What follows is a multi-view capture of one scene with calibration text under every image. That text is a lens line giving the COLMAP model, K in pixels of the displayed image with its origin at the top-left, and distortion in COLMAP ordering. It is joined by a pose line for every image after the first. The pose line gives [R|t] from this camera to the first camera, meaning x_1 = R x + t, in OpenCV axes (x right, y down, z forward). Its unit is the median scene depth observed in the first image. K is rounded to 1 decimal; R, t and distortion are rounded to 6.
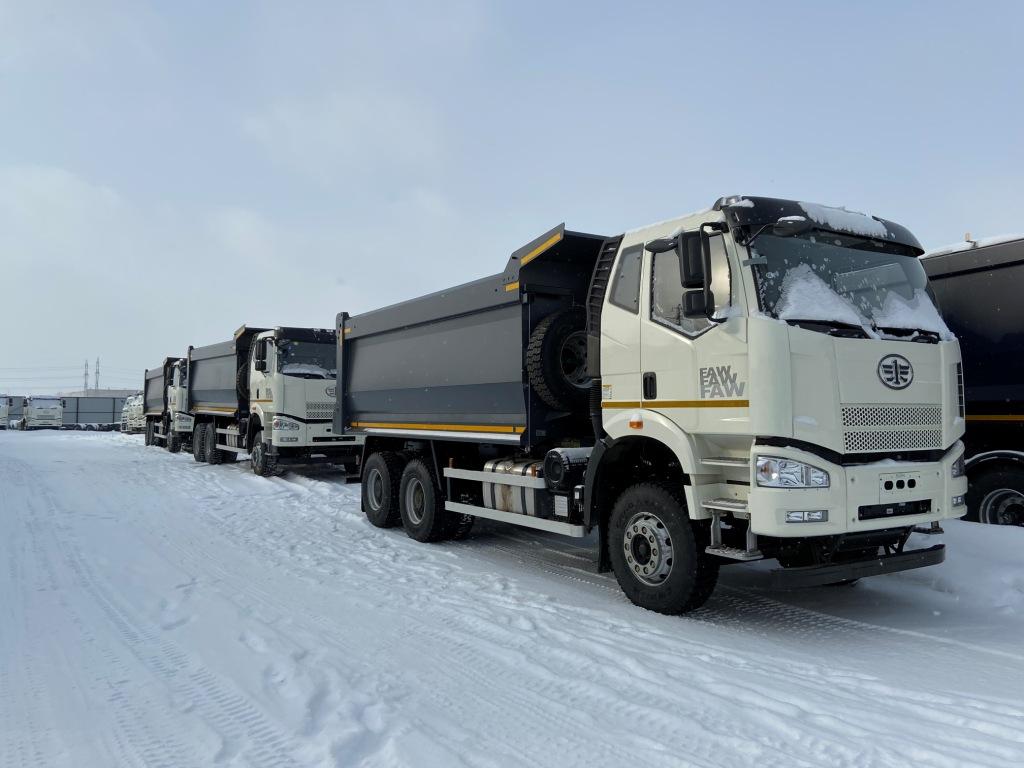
lens RADIAL K [[768.9, 0, 512.0], [0, 768.9, 384.0], [0, 0, 1]] dist [0.079719, 0.000605]
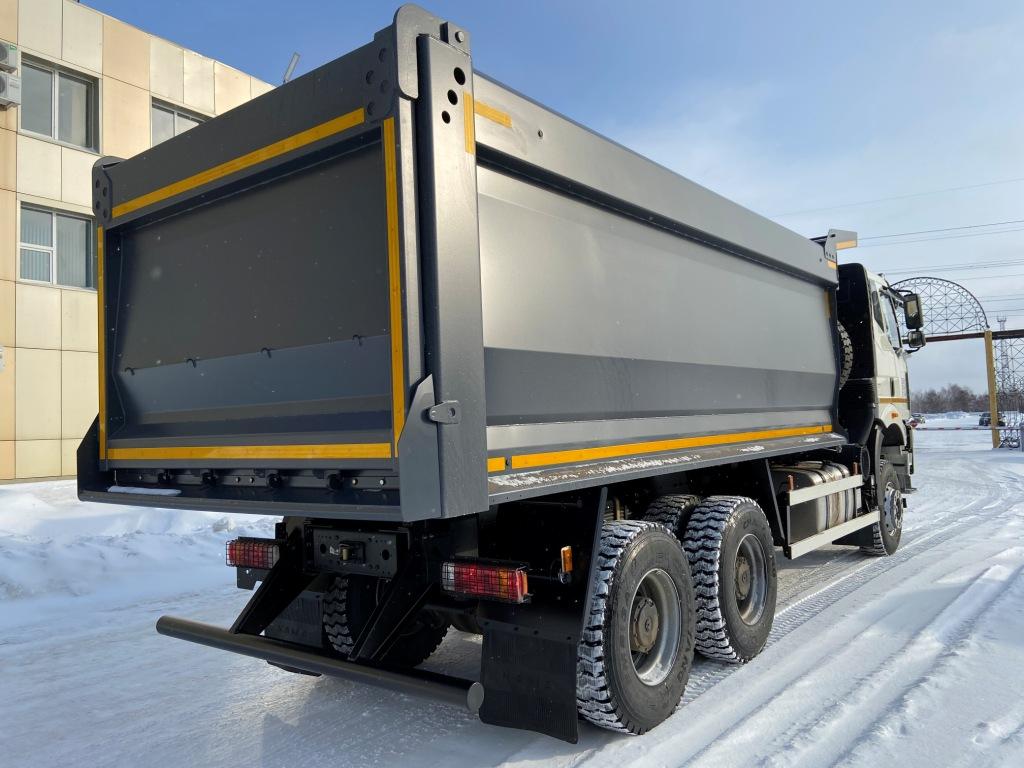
lens RADIAL K [[762.0, 0, 512.0], [0, 762.0, 384.0], [0, 0, 1]] dist [0.109888, -0.132585]
pose [[-0.335196, 0.063934, 0.939977, -0.896828], [0.005956, 0.997819, -0.065744, 0.083658], [-0.942130, -0.016439, -0.334846, 2.088285]]
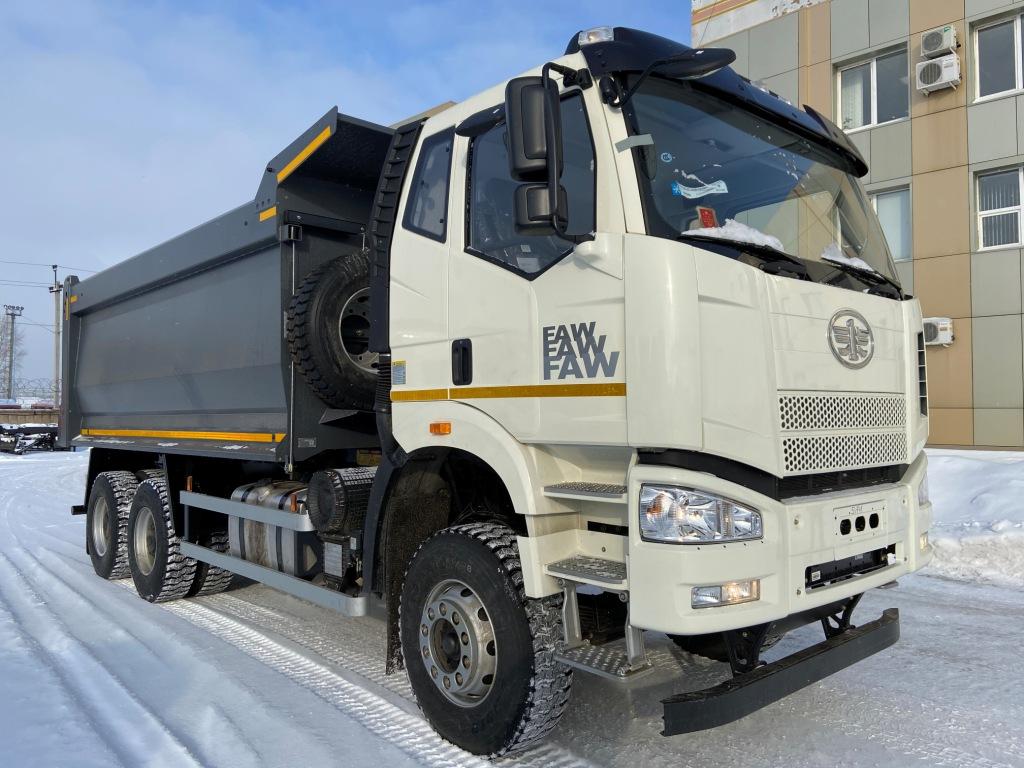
lens RADIAL K [[762.0, 0, 512.0], [0, 762.0, 384.0], [0, 0, 1]] dist [0.109888, -0.132585]
pose [[0.984802, 0.004108, 0.173629, 0.113445], [-0.003330, 0.999983, -0.004773, 0.021332], [-0.173646, 0.004122, 0.984799, 0.414930]]
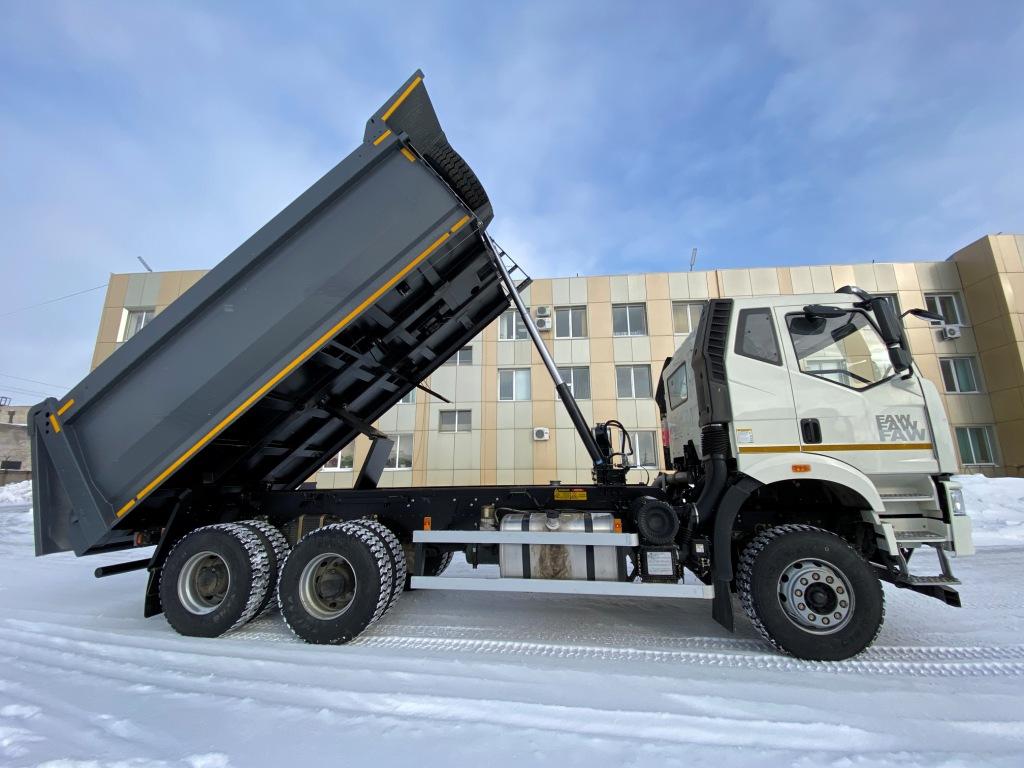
lens RADIAL K [[416.9, 0, 512.0], [0, 416.9, 384.0], [0, 0, 1]] dist [0.002218, 0.000115]
pose [[0.665705, 0.156241, 0.729675, -0.524538], [-0.013780, 0.980242, -0.197321, 0.057671], [-0.746088, 0.121303, 0.654705, 0.907163]]
